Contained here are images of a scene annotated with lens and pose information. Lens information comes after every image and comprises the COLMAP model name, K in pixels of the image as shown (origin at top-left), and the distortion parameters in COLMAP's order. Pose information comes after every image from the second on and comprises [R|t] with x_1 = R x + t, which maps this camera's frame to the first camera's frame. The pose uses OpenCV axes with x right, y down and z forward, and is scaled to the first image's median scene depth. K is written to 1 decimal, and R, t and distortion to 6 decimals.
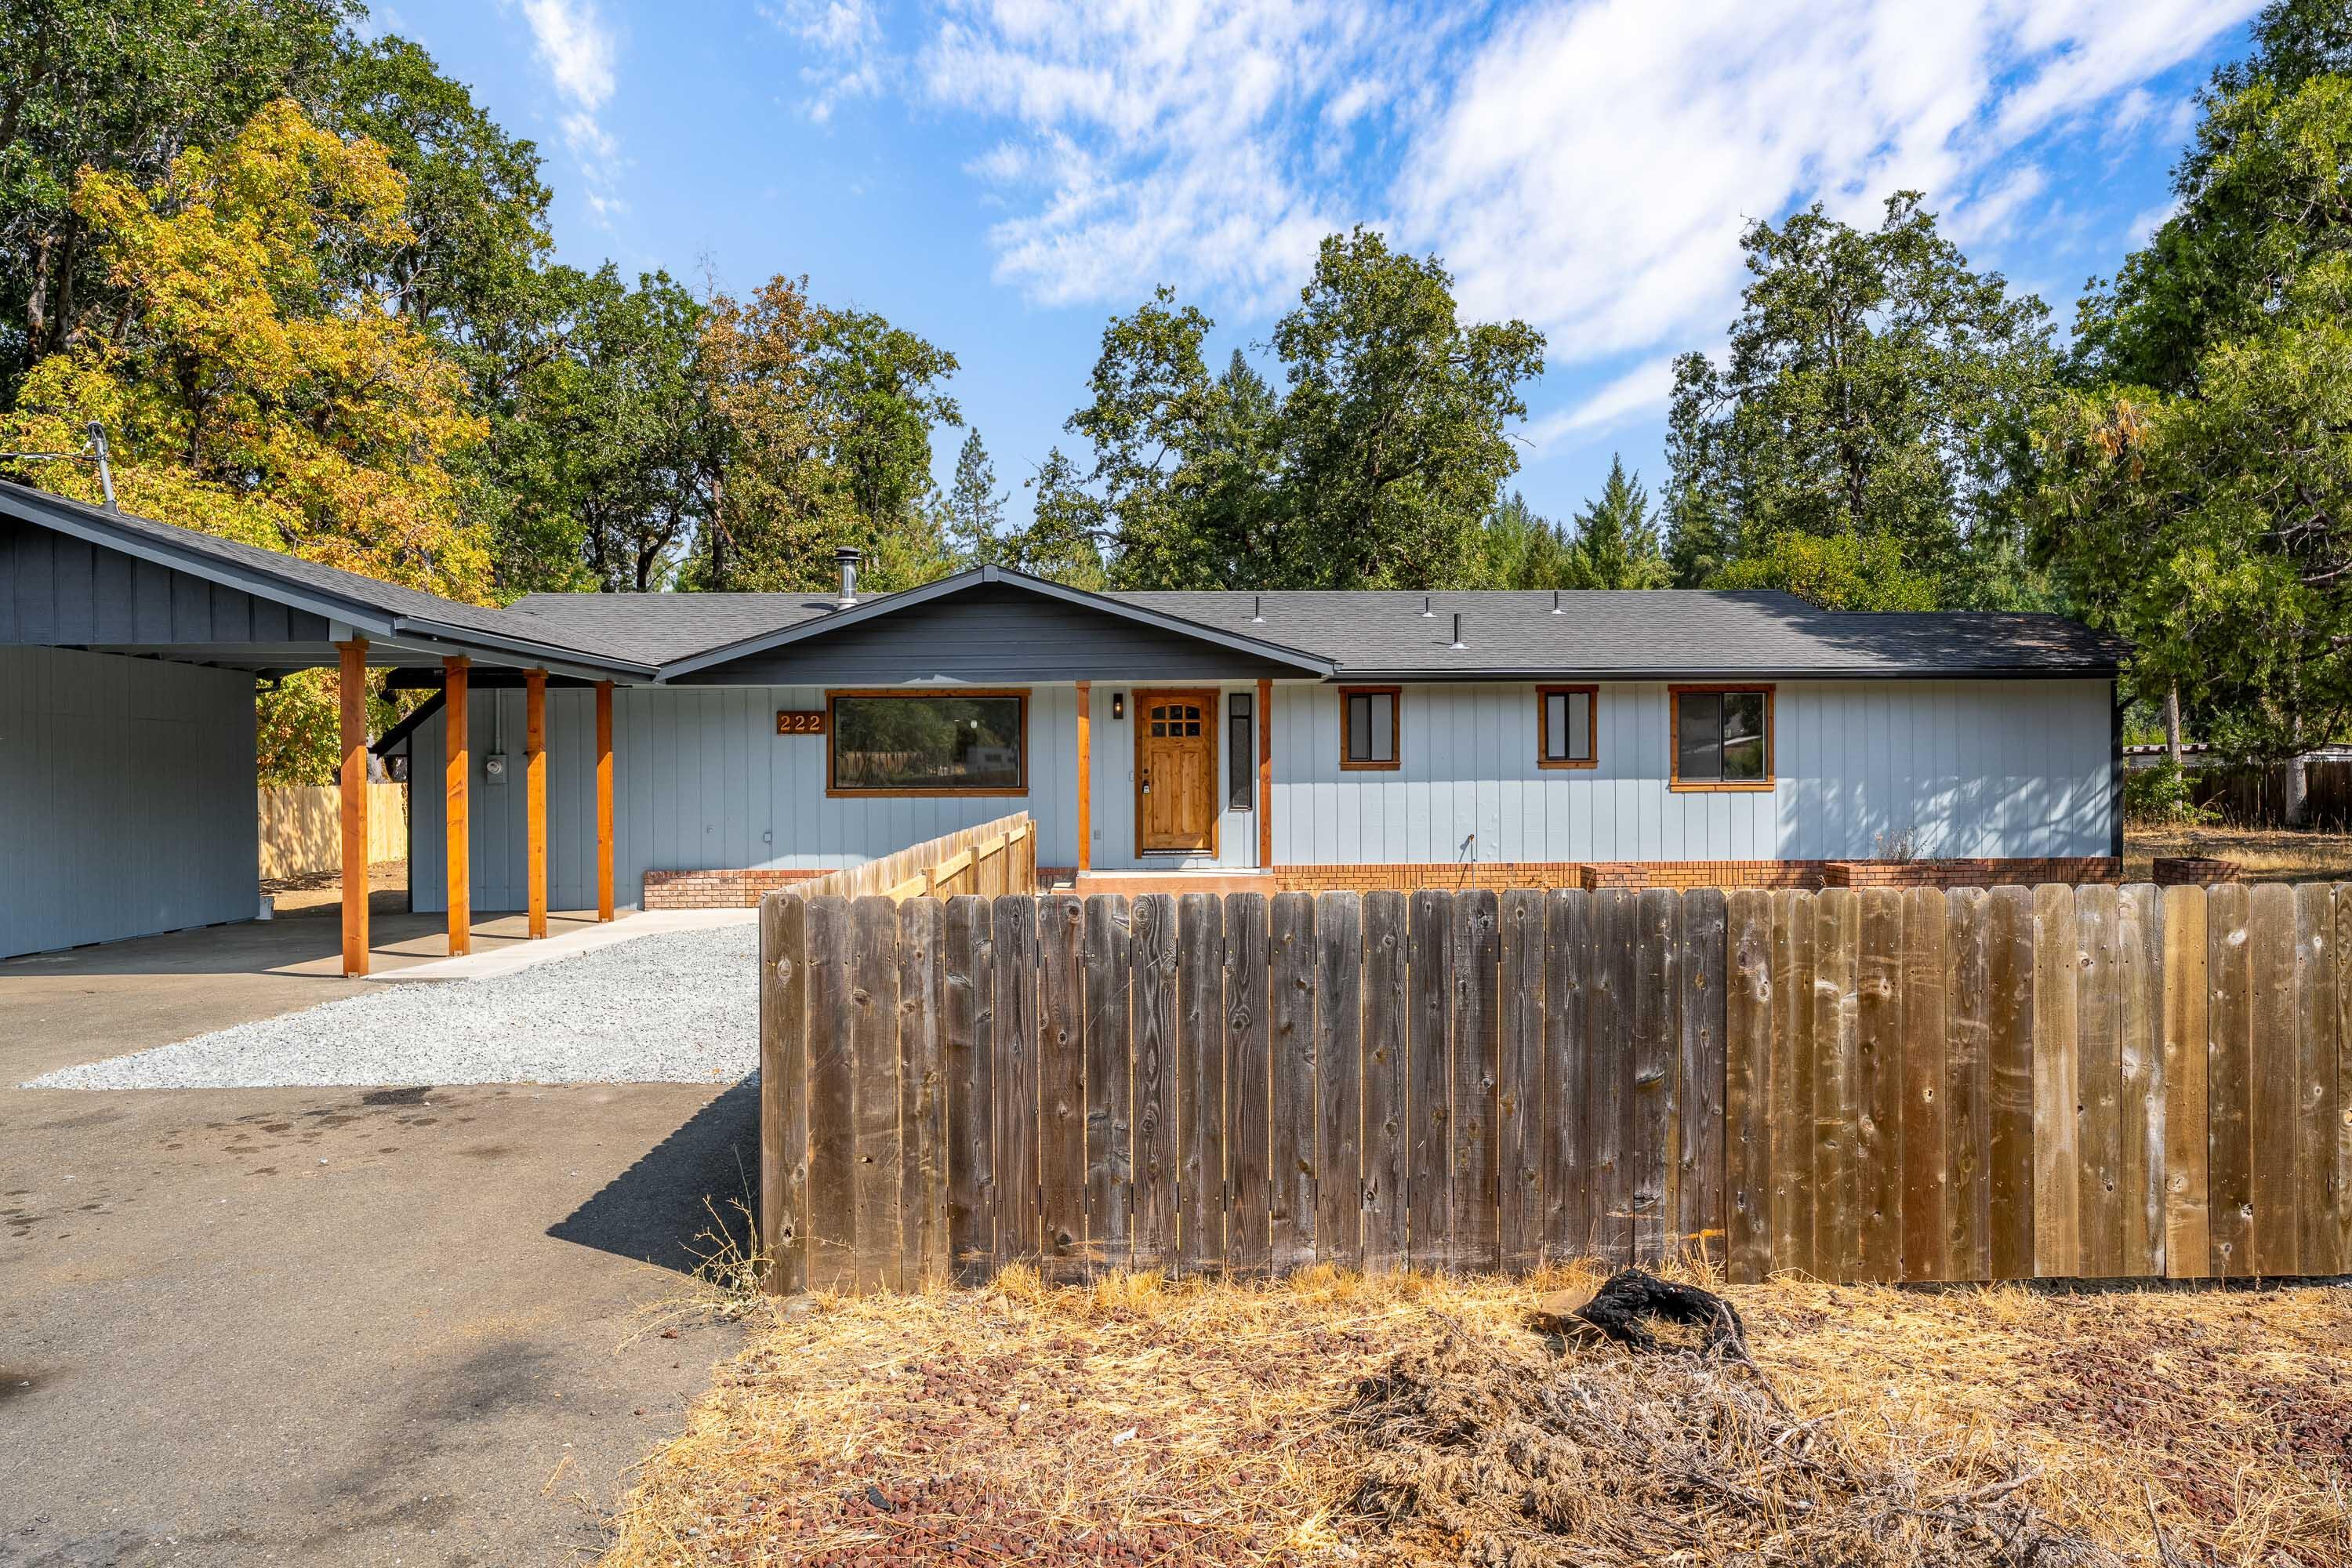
lens RADIAL K [[1502.8, 0, 1175.1], [0, 1502.8, 775.7], [0, 0, 1]] dist [0.000042, -0.000069]
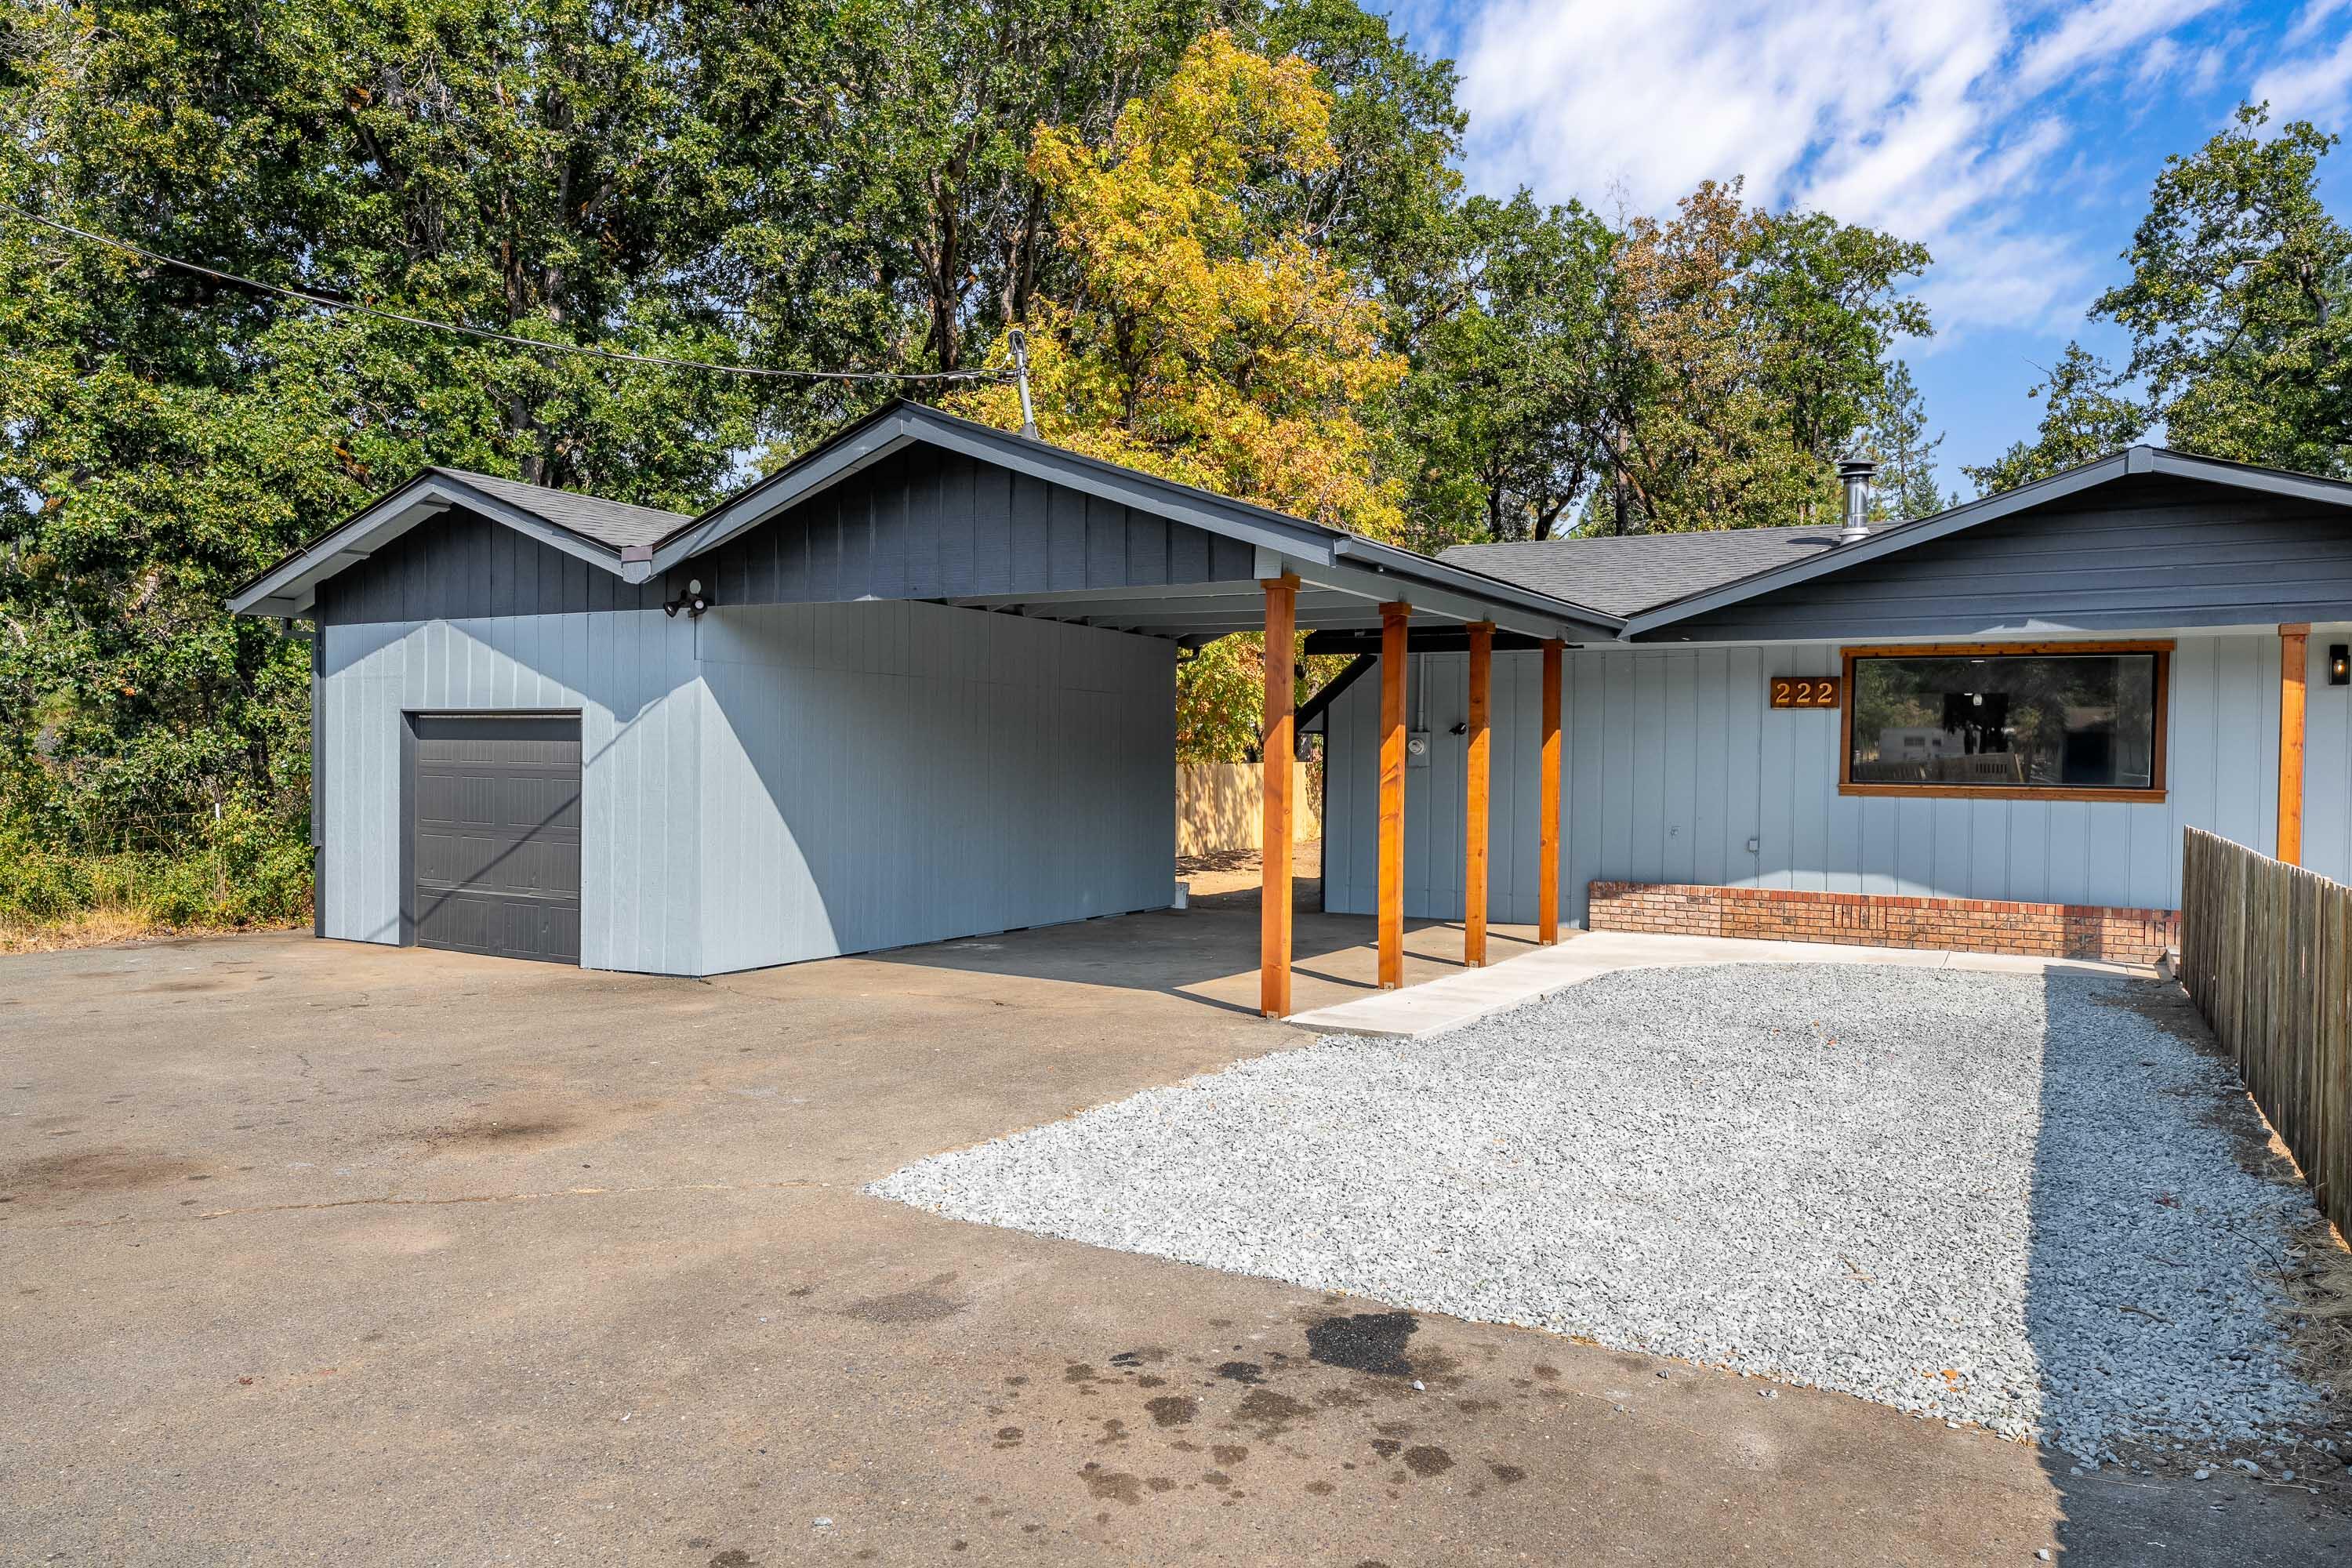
lens RADIAL K [[1566.7, 0, 1175.0], [0, 1566.7, 789.0], [0, 0, 1]] dist [0.016516, -0.000069]
pose [[0.851041, 0.029783, -0.524255, -0.089943], [-0.020280, 0.999510, 0.023861, -0.000038], [0.524708, -0.009675, 0.851227, 0.152626]]
